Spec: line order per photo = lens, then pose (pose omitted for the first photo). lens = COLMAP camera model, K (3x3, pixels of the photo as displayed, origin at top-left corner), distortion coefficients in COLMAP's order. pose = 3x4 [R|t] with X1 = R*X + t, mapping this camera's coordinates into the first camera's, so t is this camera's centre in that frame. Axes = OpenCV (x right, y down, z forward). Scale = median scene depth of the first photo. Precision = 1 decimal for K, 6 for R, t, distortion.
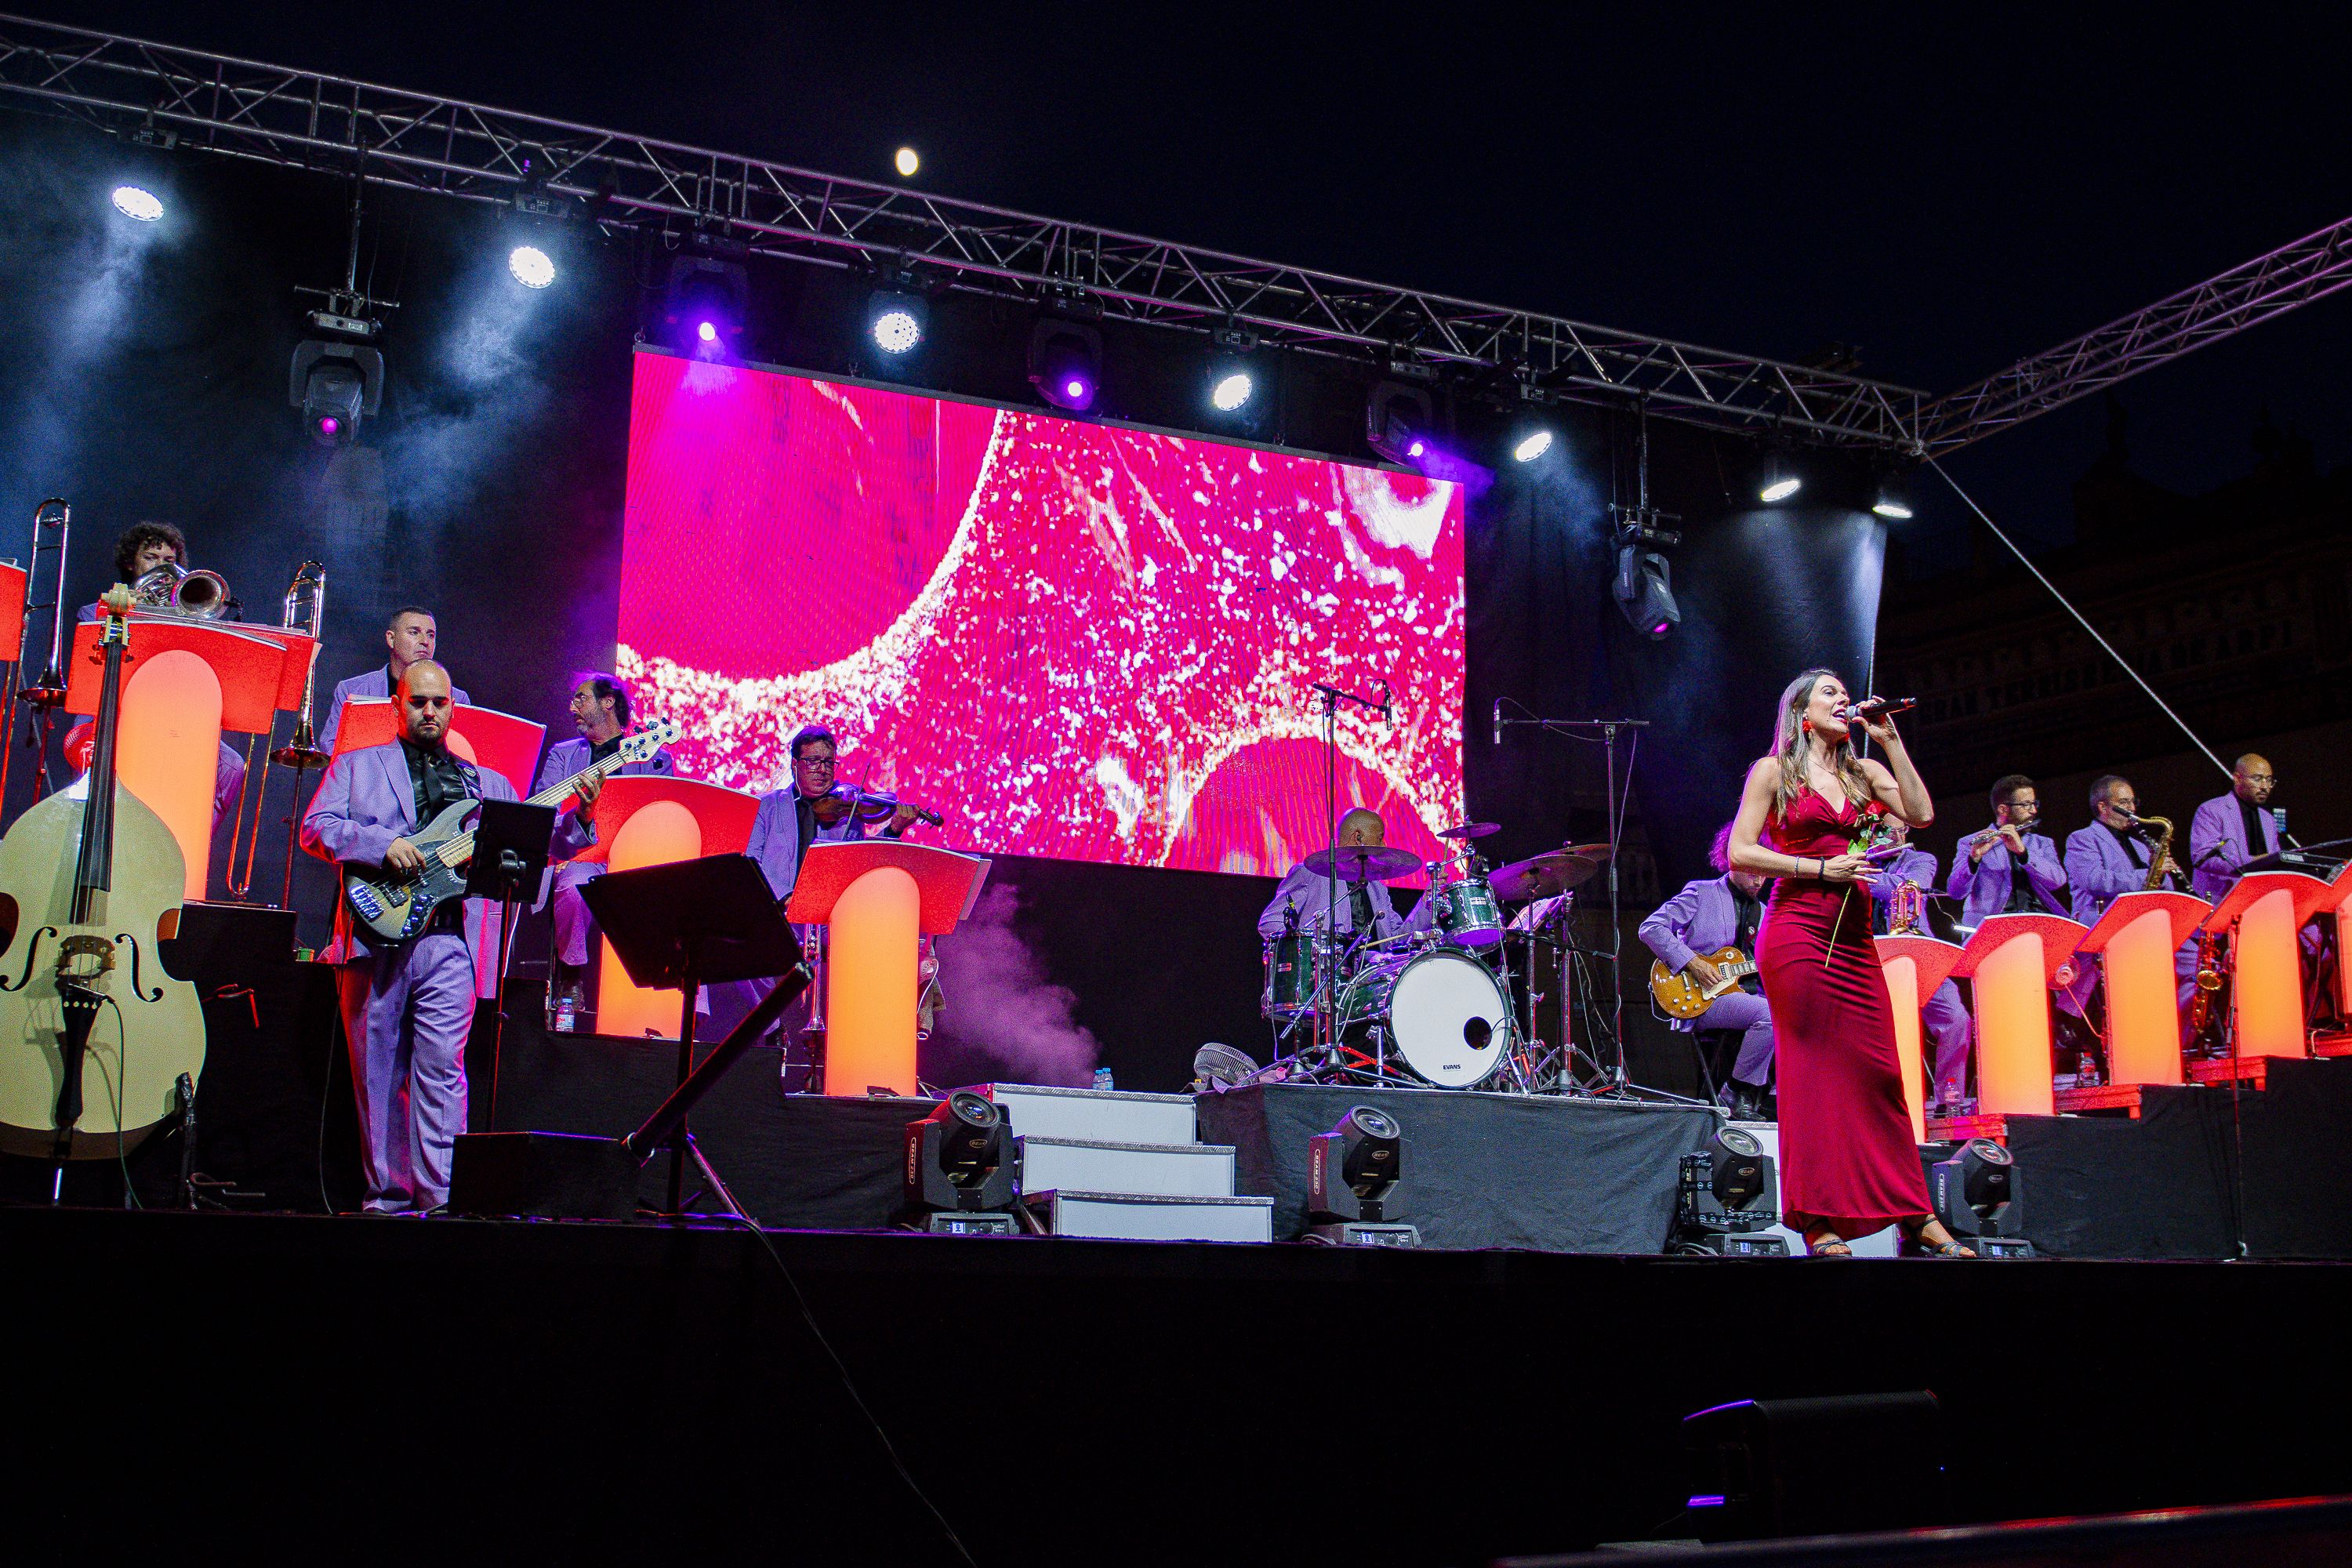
lens RADIAL K [[2450.8, 0, 1176.0], [0, 2450.8, 784.0], [0, 0, 1]] dist [-0.053214, 0.001618]
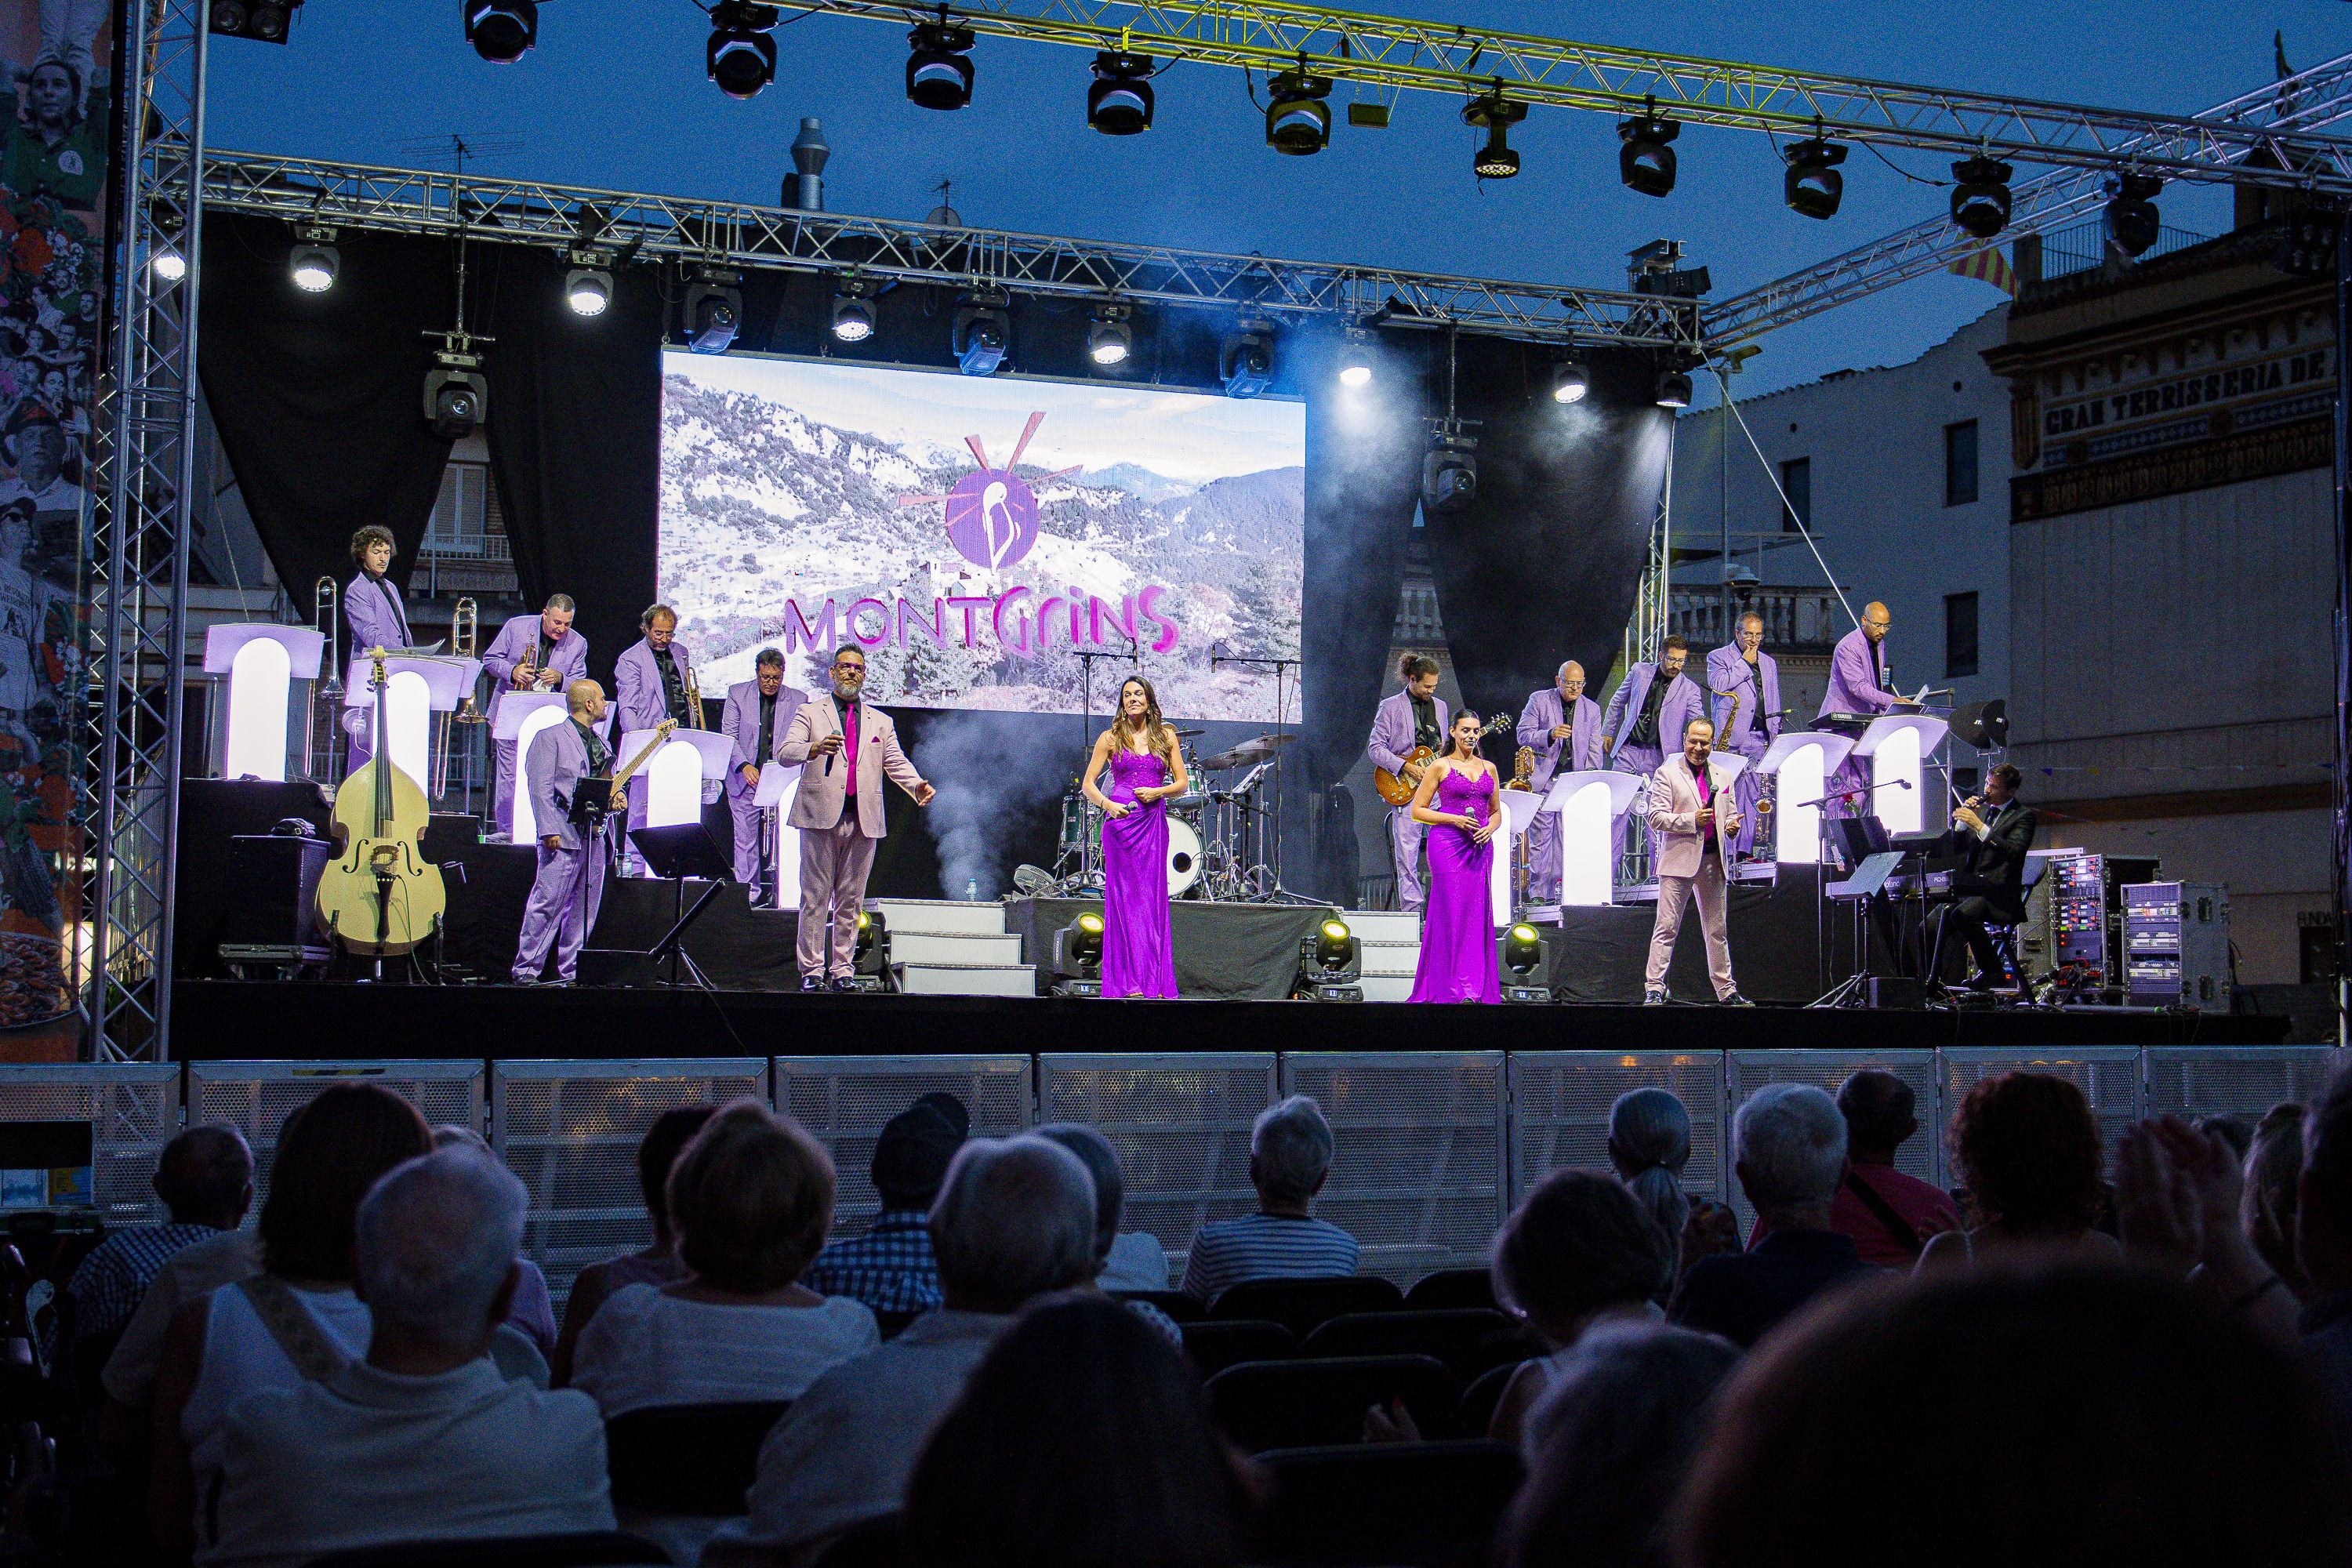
lens RADIAL K [[3122.4, 0, 1176.0], [0, 3122.4, 784.0], [0, 0, 1]] dist [-0.008184, -0.107620]
pose [[0.996997, -0.007088, -0.077110, 0.263921], [0.016711, 0.992031, 0.124877, -0.197087], [0.075610, -0.125791, 0.989171, -0.985444]]
